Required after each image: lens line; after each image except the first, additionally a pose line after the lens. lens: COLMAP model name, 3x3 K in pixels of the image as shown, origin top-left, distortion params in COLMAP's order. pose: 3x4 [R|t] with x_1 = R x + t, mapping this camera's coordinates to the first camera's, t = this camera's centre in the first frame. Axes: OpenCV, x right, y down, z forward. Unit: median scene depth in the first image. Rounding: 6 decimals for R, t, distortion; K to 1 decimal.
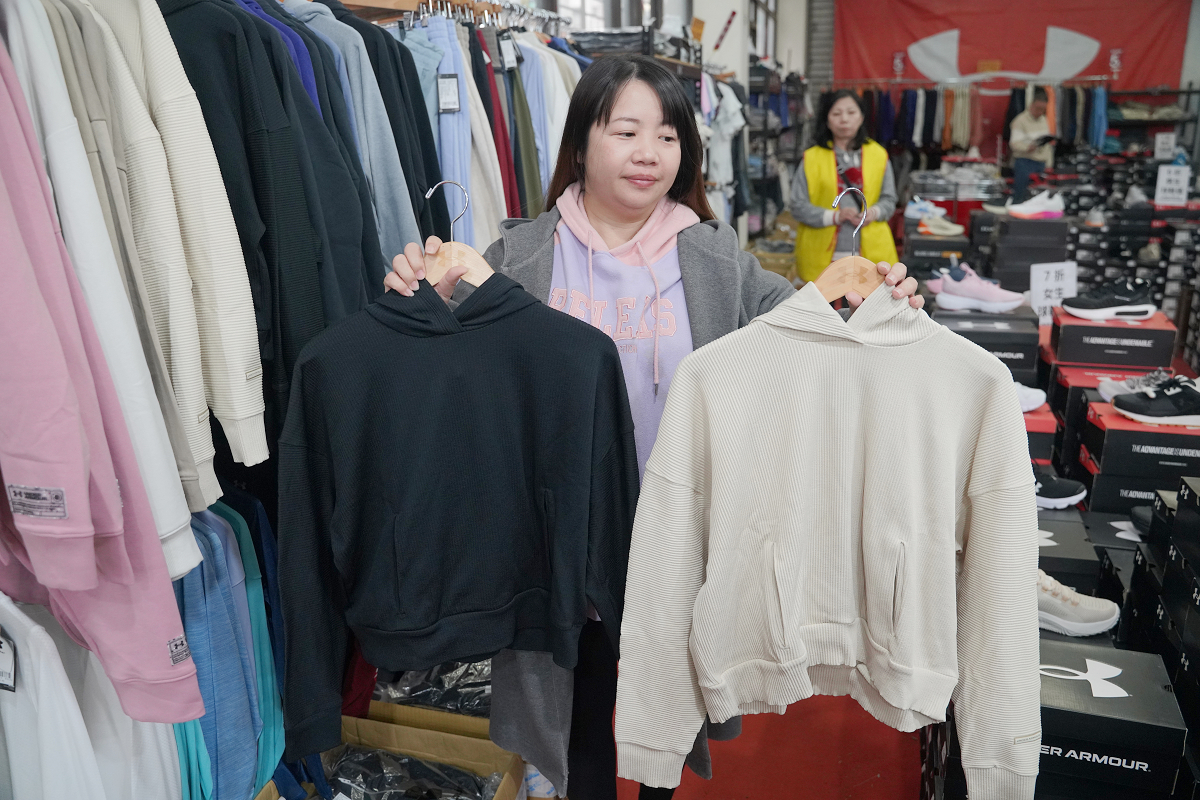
lens RADIAL K [[955.8, 0, 600.0], [0, 955.8, 400.0], [0, 0, 1]] dist [-0.108732, 0.093800]
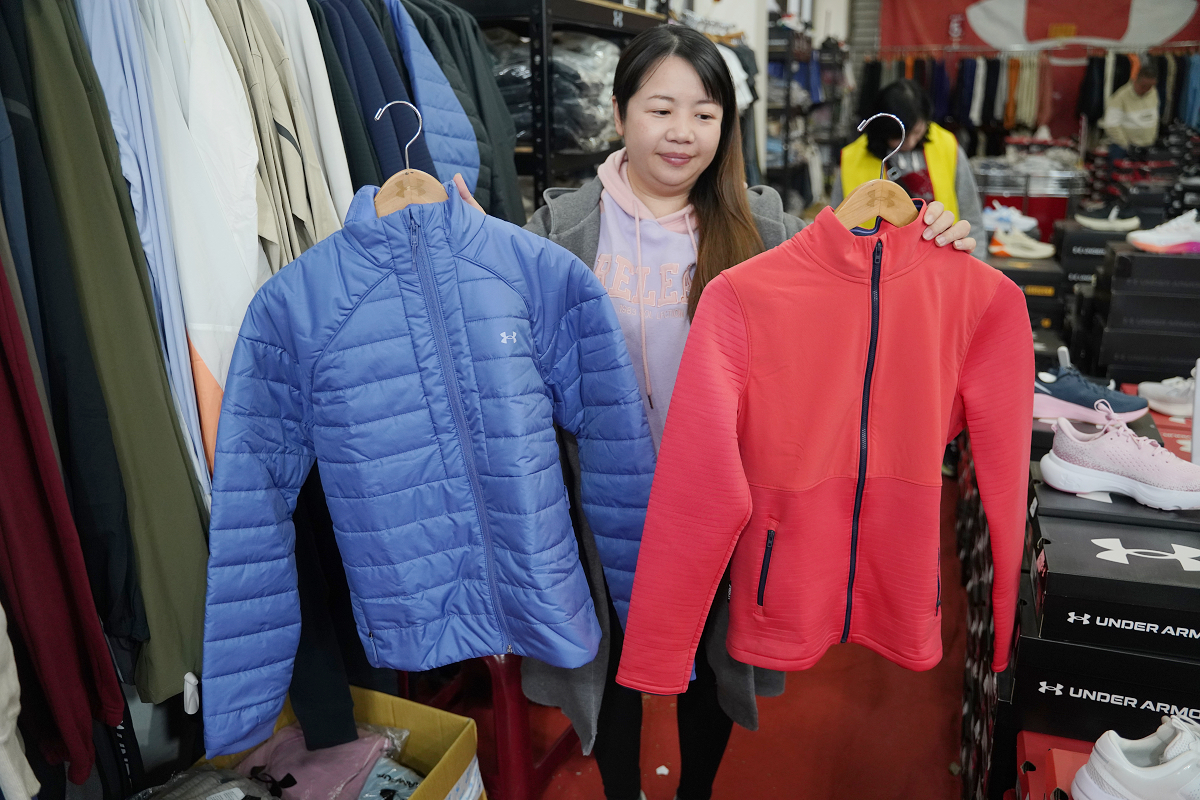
lens RADIAL K [[955.8, 0, 600.0], [0, 955.8, 400.0], [0, 0, 1]] dist [-0.108732, 0.093800]
pose [[0.998921, 0.016383, -0.043454, 0.038028], [-0.015119, 0.999457, 0.029266, -0.040649], [0.043910, -0.028577, 0.998627, 0.130578]]
